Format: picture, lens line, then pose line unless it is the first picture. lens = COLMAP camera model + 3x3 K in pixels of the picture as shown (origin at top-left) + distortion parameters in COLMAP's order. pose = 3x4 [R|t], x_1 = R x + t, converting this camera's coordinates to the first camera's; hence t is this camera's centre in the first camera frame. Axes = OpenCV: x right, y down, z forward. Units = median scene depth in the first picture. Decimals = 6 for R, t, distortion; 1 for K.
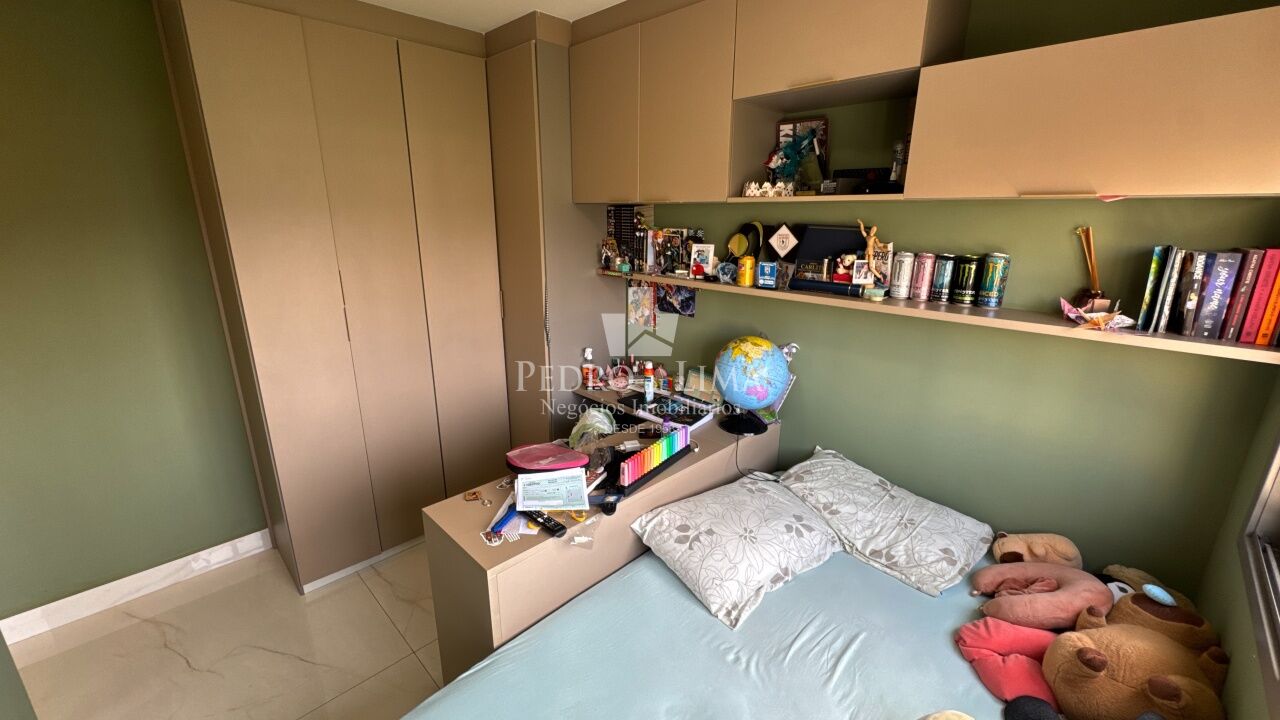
lens RADIAL K [[513.1, 0, 641.4], [0, 513.1, 361.2], [0, 0, 1]] dist [-0.002574, -0.000333]
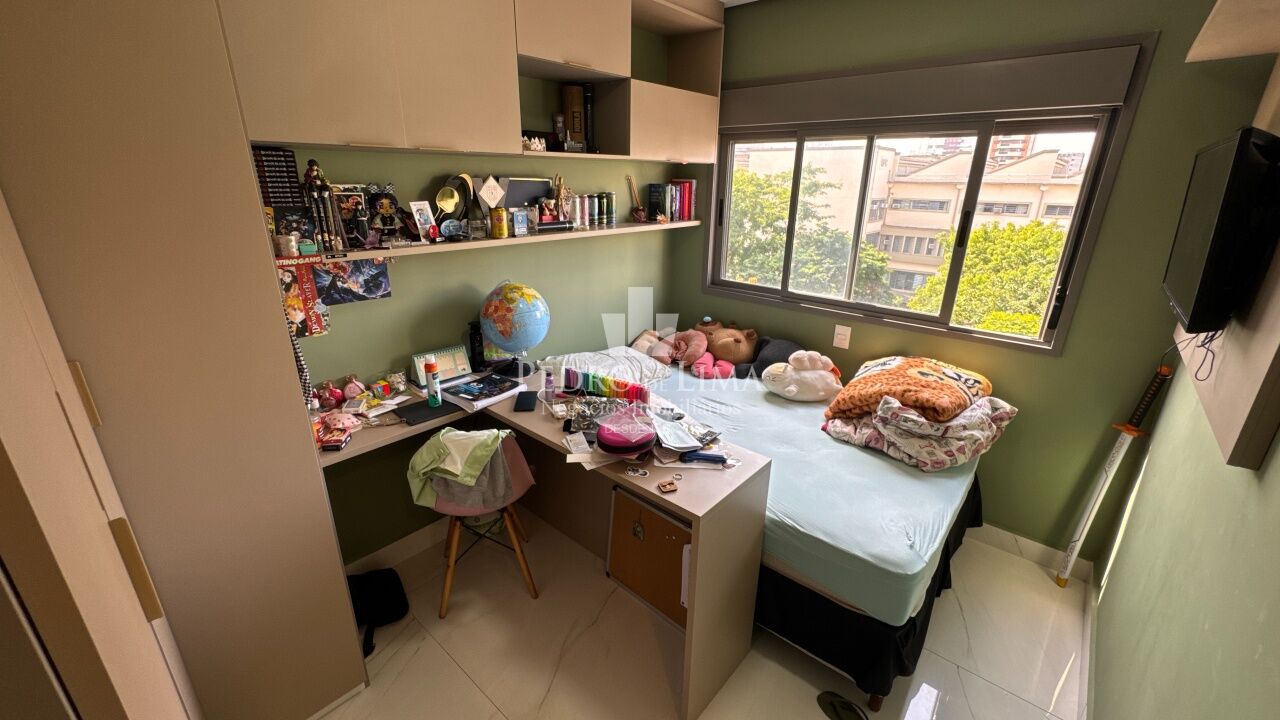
lens RADIAL K [[513.1, 0, 641.0], [0, 513.1, 355.5], [0, 0, 1]] dist [-0.002574, -0.000333]
pose [[-0.073179, -0.337665, 0.938417, -1.006238], [0.261329, 0.901571, 0.344786, -0.249471], [-0.962472, 0.270467, 0.022266, 0.891431]]
